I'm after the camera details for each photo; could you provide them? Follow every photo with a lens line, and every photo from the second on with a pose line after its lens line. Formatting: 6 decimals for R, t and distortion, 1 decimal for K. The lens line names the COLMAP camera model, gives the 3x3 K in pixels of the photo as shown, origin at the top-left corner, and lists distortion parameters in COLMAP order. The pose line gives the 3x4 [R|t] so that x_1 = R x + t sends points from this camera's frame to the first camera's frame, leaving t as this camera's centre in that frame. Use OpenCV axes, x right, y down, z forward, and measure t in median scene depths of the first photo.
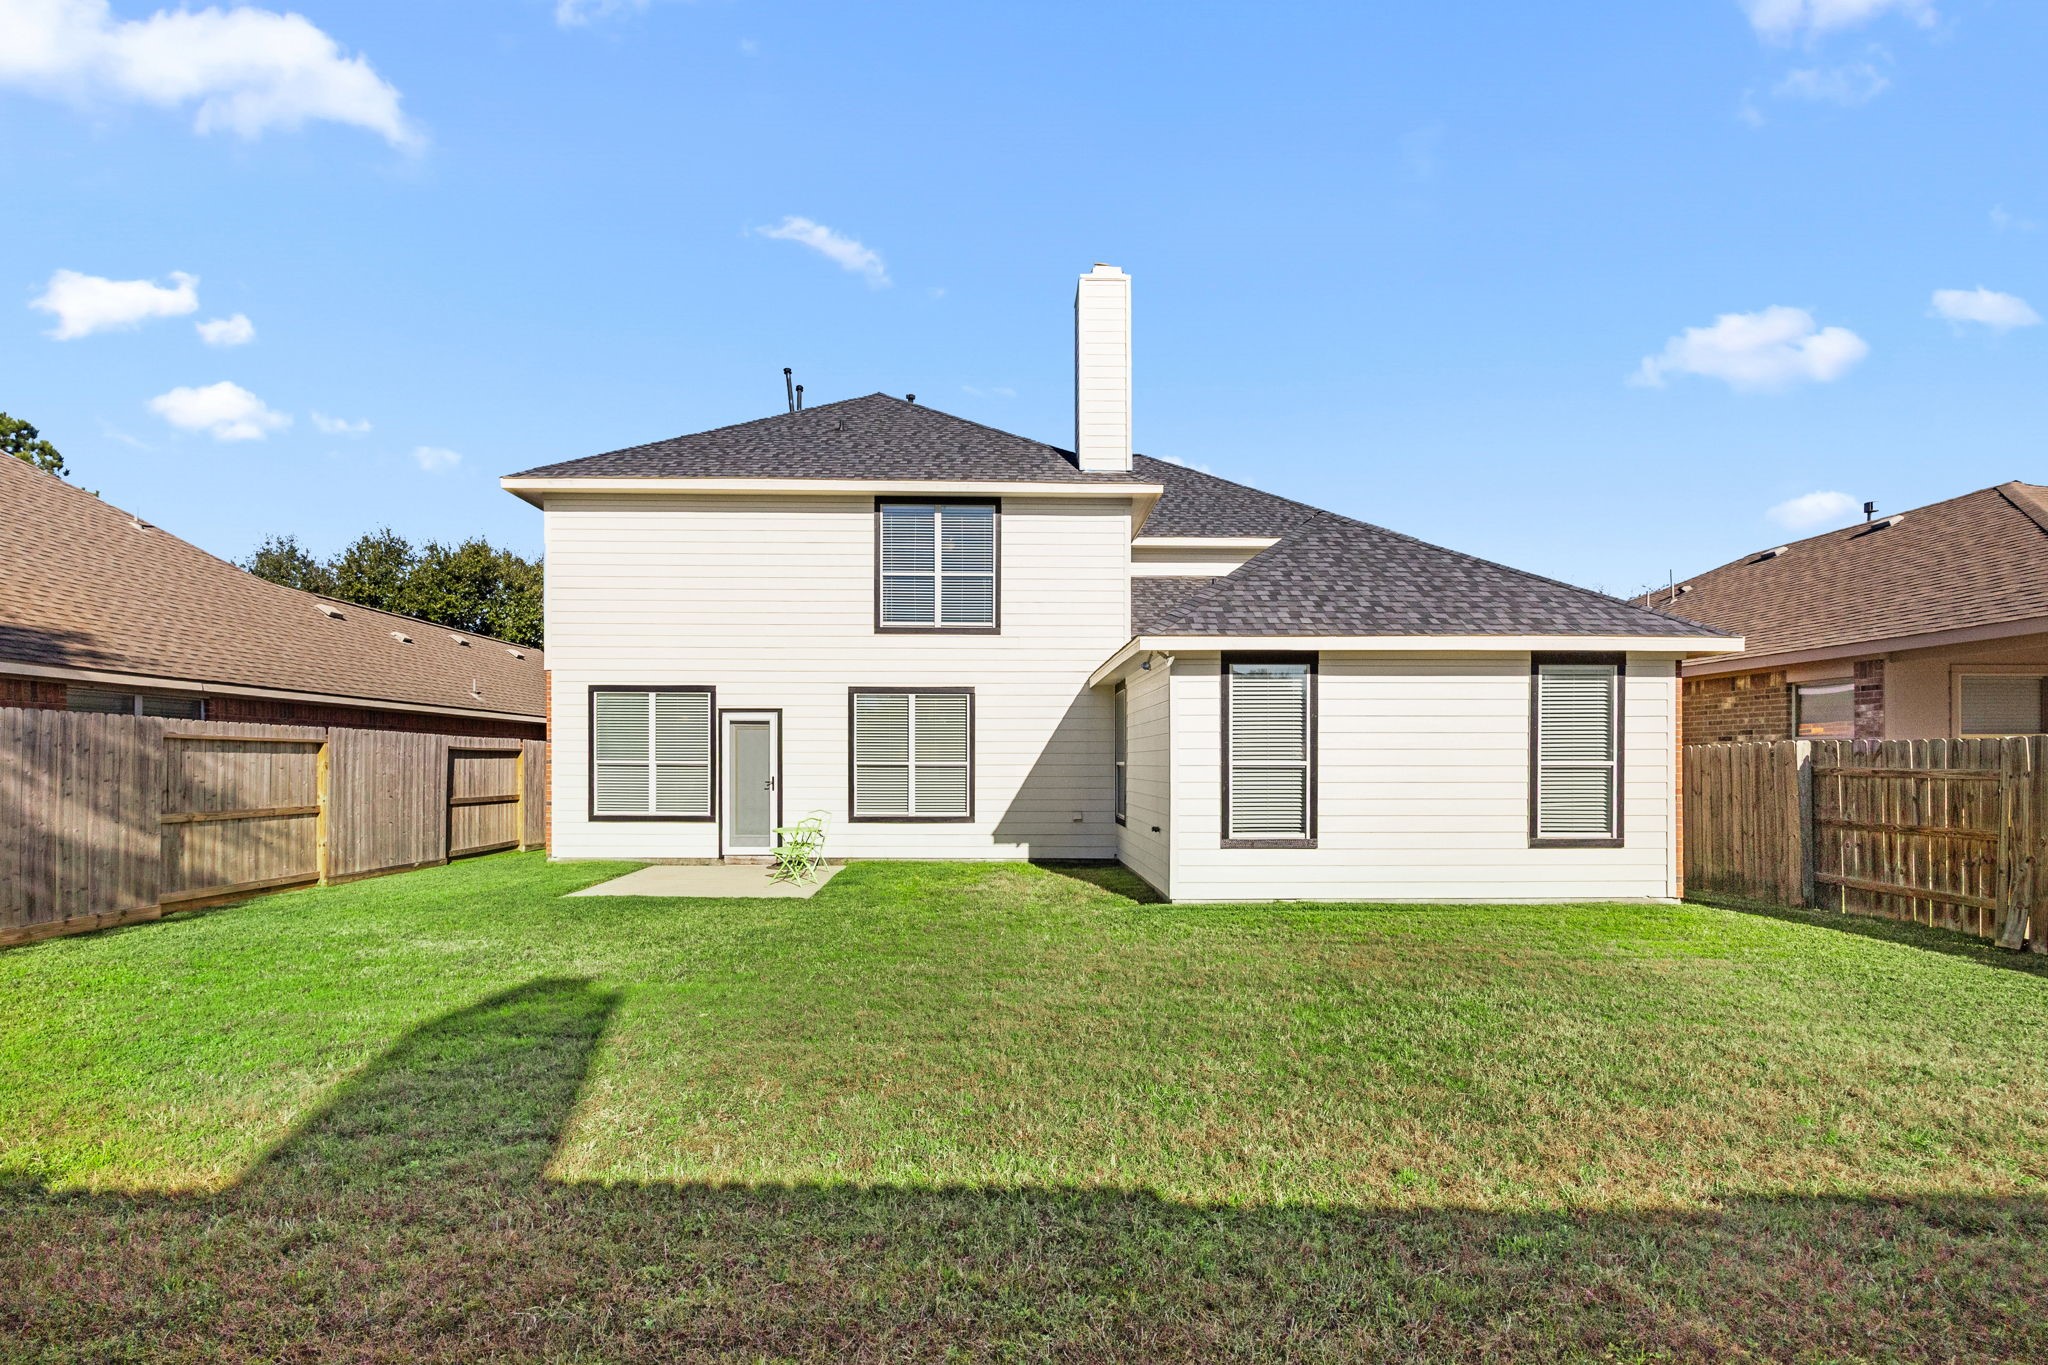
lens RADIAL K [[882.9, 0, 1019.8], [0, 882.9, 759.8], [0, 0, 1]] dist [0.016152, 0.000081]
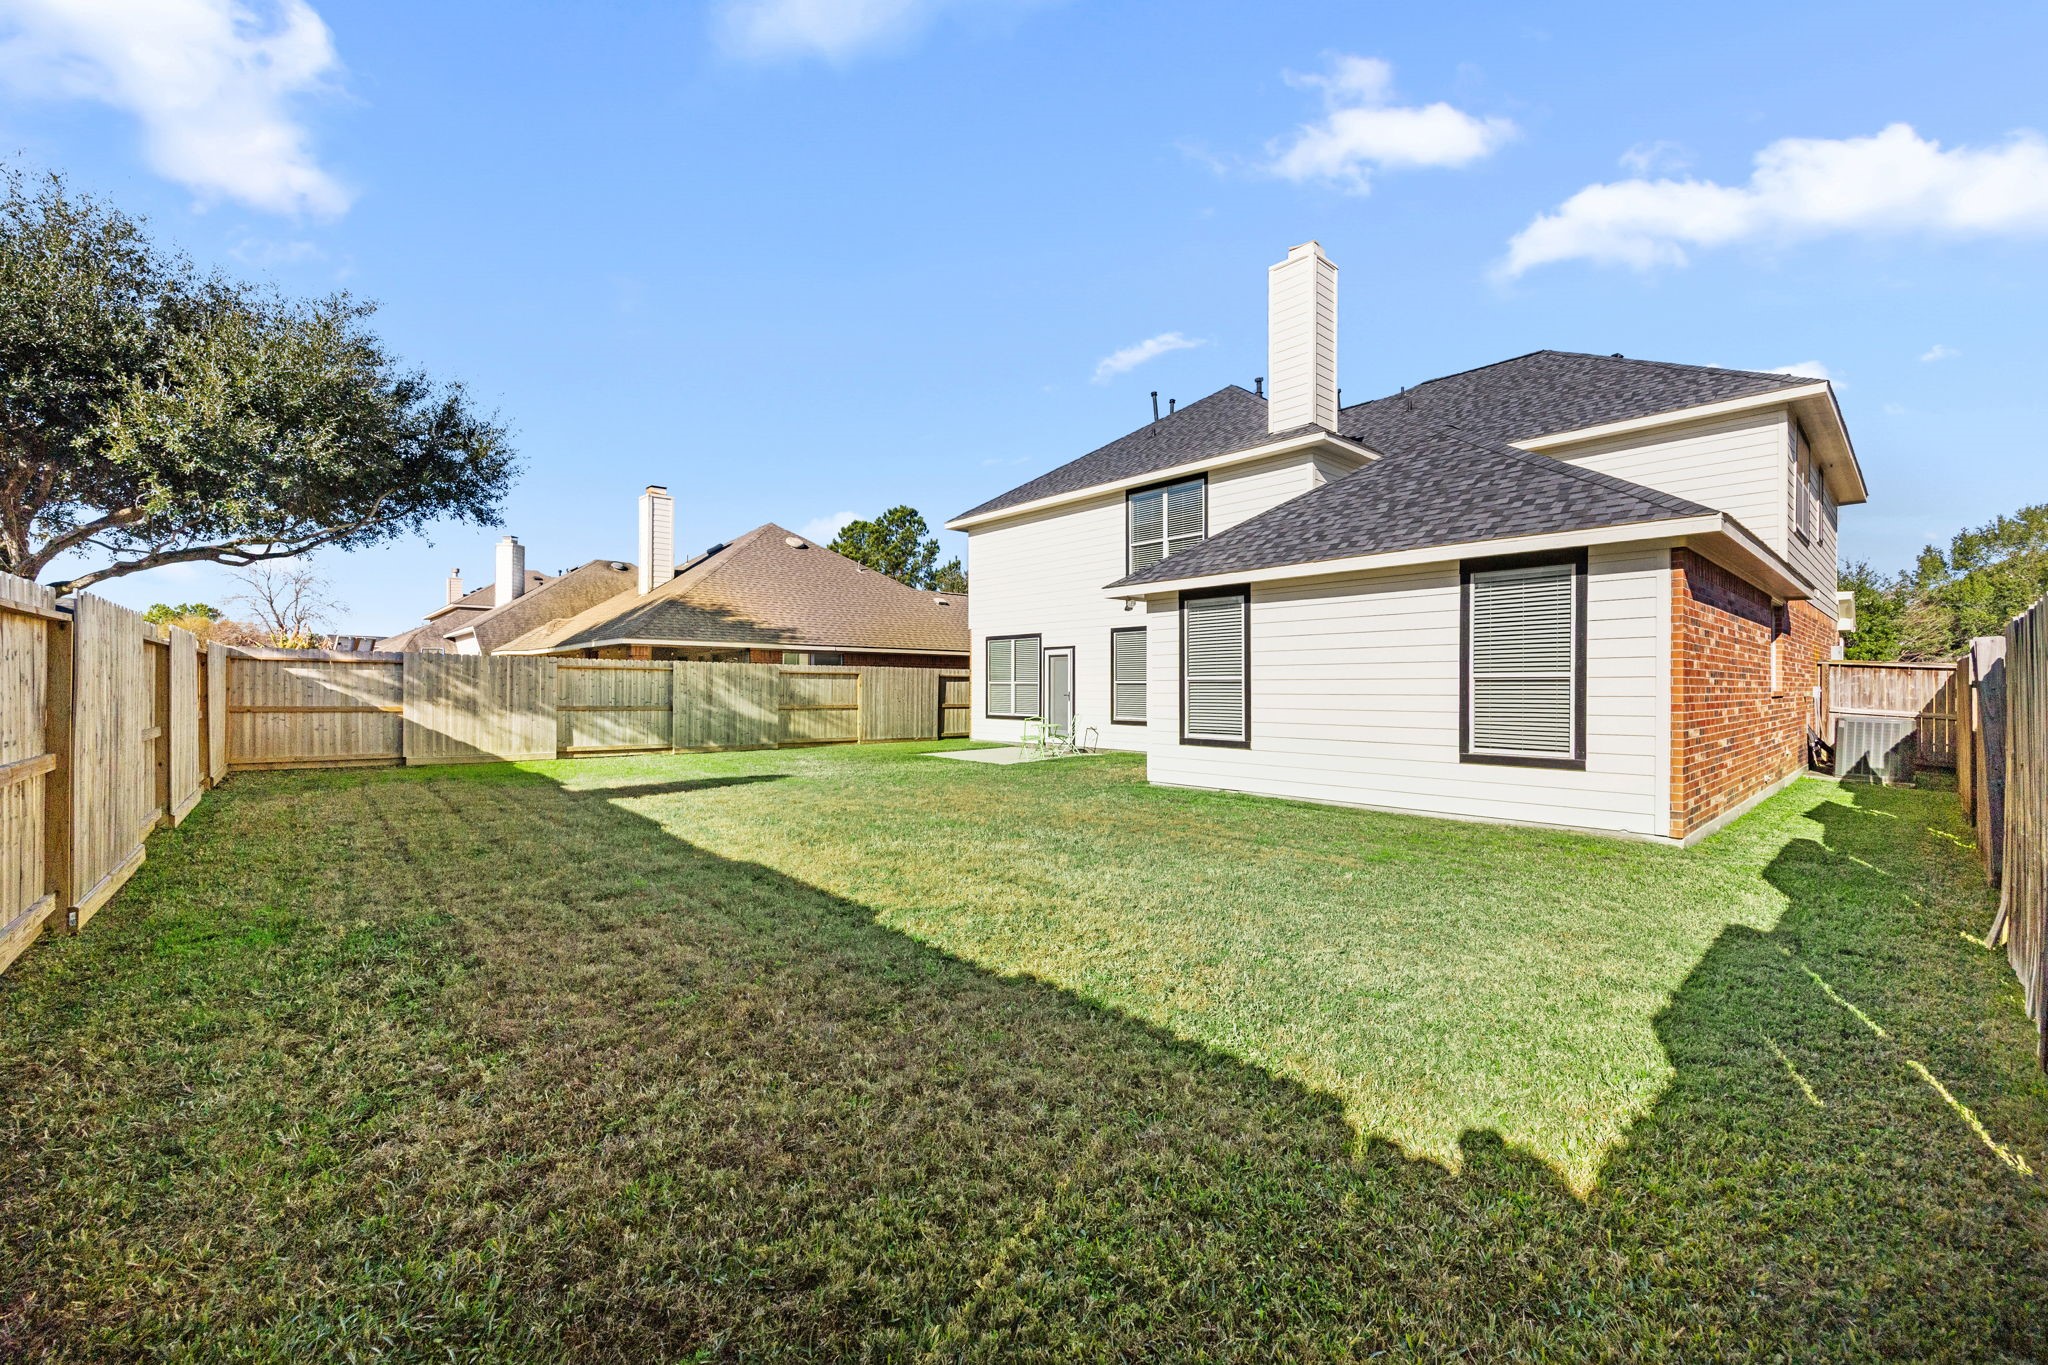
lens RADIAL K [[813.5, 0, 1024.0], [0, 813.5, 682.5], [0, 0, 1]] dist [0.002695, 0.000326]
pose [[0.665998, -0.007937, -0.745911, 0.860675], [0.006285, 0.999968, -0.005029, 0.012055], [0.745927, -0.001338, 0.666027, 0.044117]]
